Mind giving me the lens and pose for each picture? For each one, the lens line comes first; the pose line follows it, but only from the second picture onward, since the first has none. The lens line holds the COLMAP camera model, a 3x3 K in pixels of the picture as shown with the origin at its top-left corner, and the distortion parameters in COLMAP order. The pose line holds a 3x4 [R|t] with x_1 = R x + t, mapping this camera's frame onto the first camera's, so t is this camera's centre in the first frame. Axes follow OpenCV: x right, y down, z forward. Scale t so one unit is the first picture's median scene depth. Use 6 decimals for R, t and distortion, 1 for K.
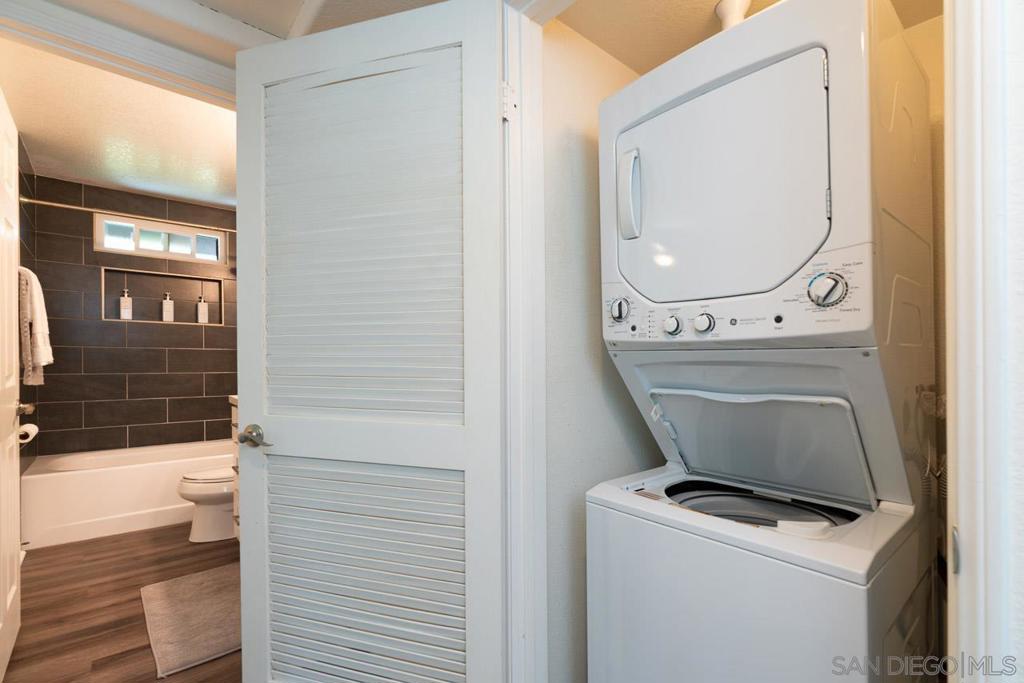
lens RADIAL K [[468.6, 0, 496.4], [0, 468.6, 355.6], [0, 0, 1]] dist [0.001980, 0.000214]
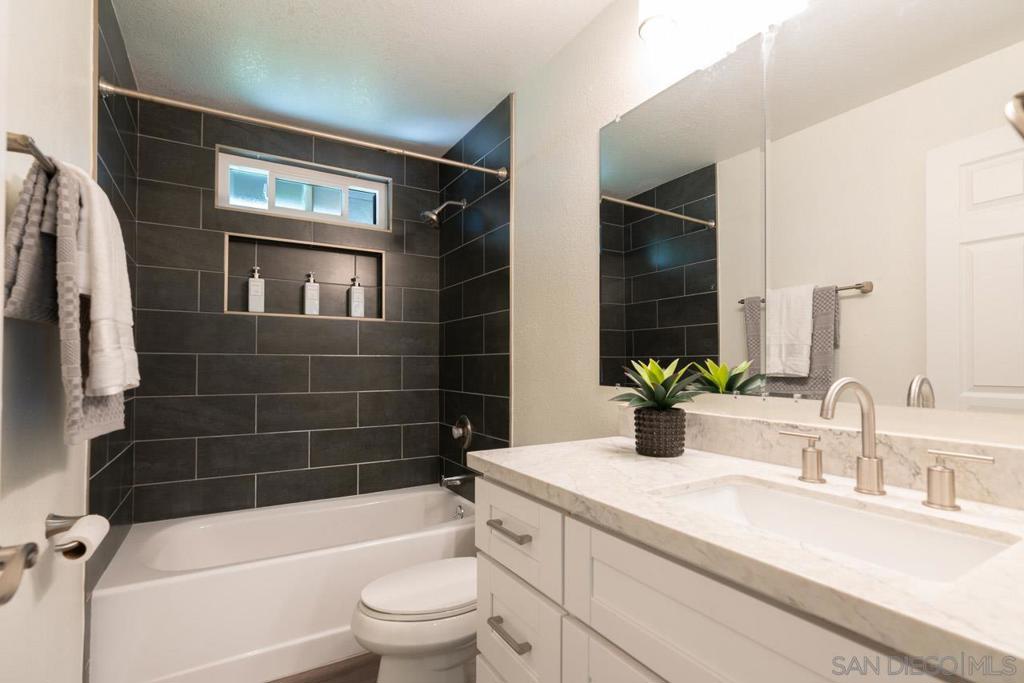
lens RADIAL K [[496.7, 0, 512.0], [0, 496.7, 341.5], [0, 0, 1]] dist [-0.002943, 0.000310]
pose [[0.986772, -0.016272, -0.161297, -0.323223], [0.009535, 0.999053, -0.042456, -0.002805], [0.161835, 0.040356, 0.985992, 0.372829]]
